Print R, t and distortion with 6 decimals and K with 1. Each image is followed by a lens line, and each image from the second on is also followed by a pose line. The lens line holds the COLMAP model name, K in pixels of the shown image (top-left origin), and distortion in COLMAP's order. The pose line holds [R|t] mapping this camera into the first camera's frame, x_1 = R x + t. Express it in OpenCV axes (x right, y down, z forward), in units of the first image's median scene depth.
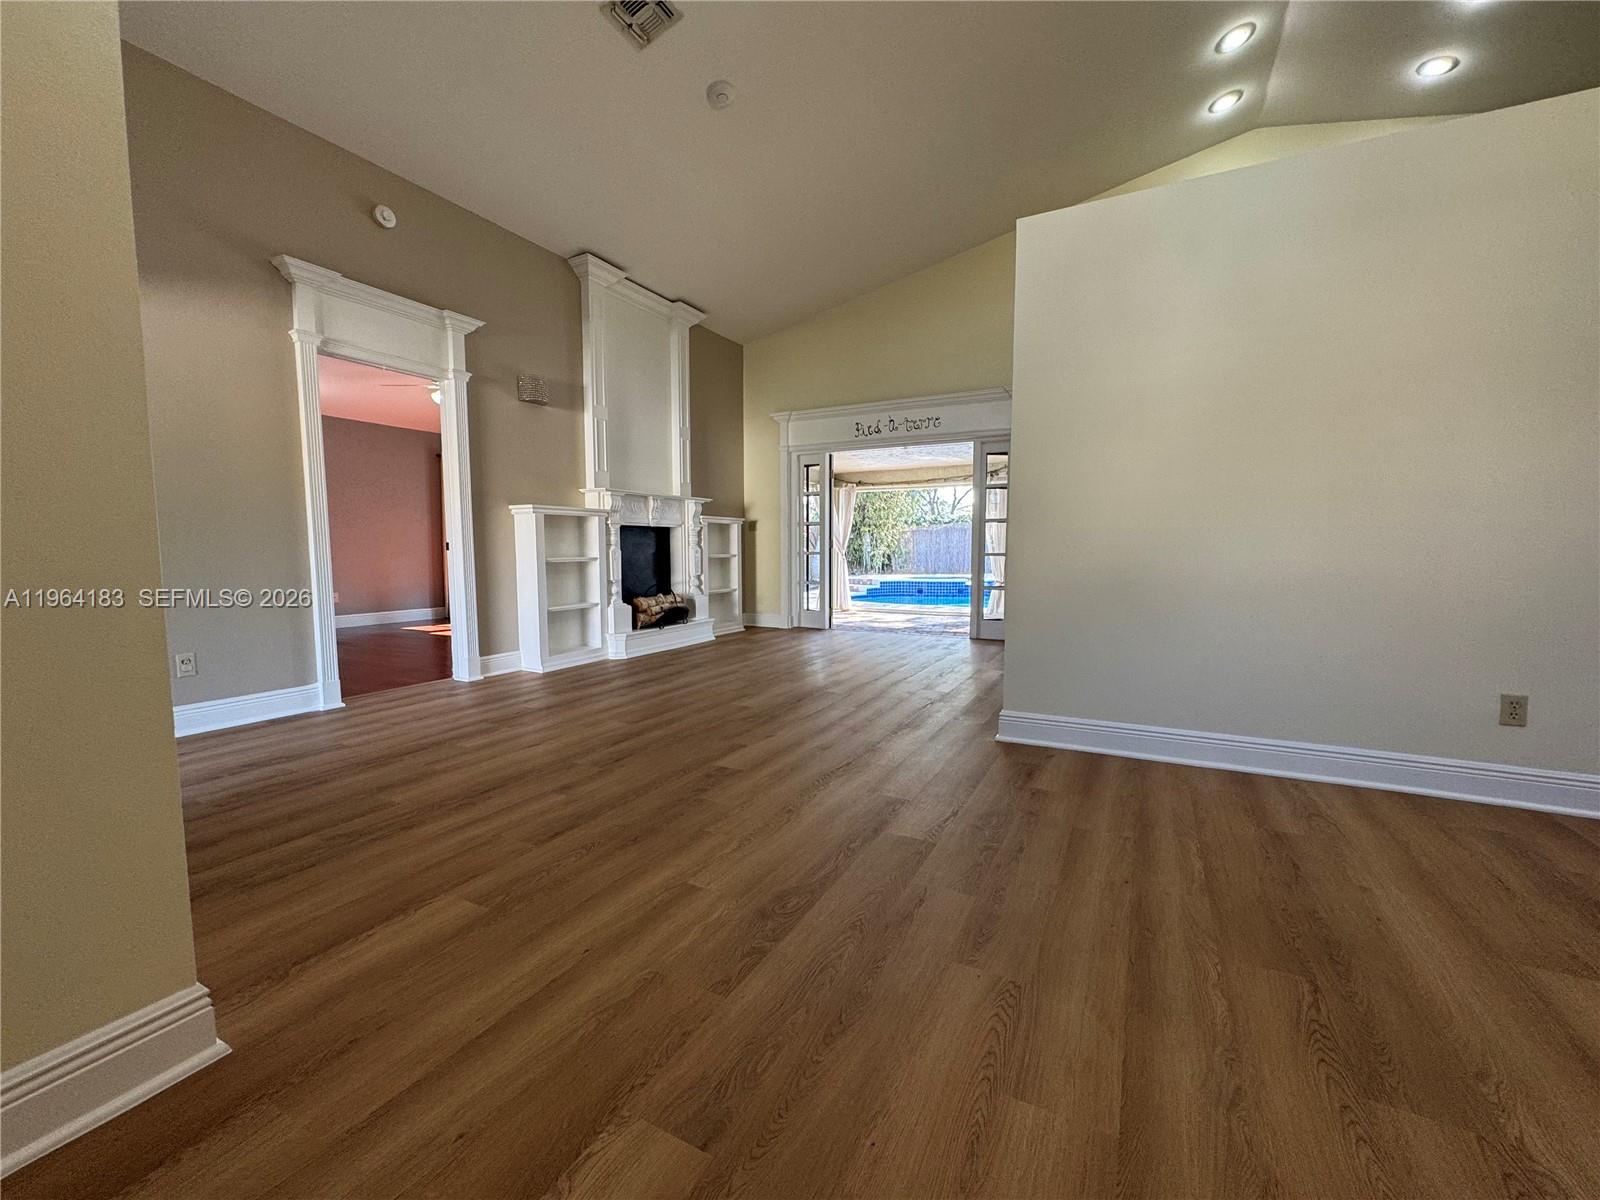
lens RADIAL K [[642.3, 0, 800.0], [0, 642.3, 600.0], [0, 0, 1]] dist [0.000692, 0.000094]
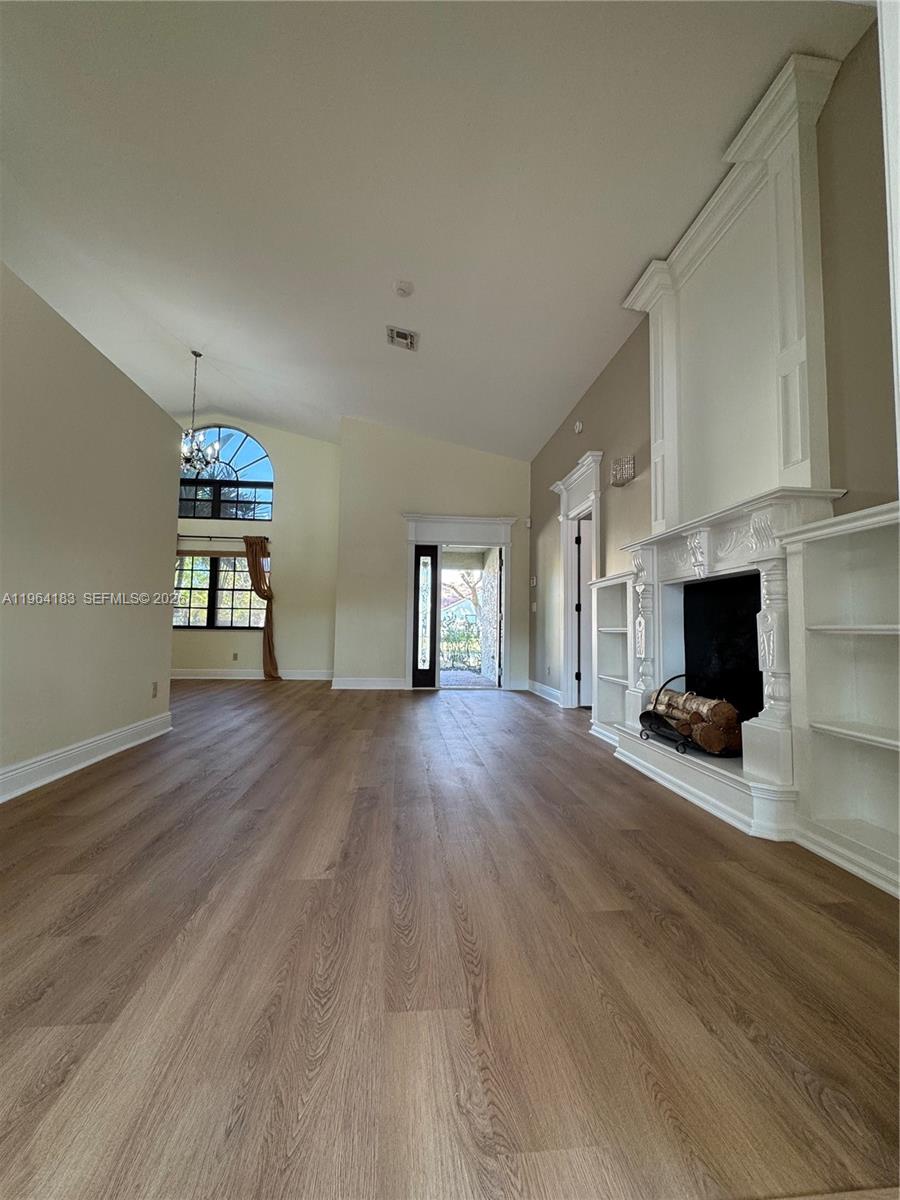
lens RADIAL K [[481.7, 0, 450.0], [0, 481.7, 600.0], [0, 0, 1]] dist [0.000692, 0.000094]
pose [[-0.840316, -0.056648, -0.539129, 0.234335], [-0.072249, 0.997356, 0.007816, -0.093615], [0.537261, 0.045519, -0.842187, 1.464887]]
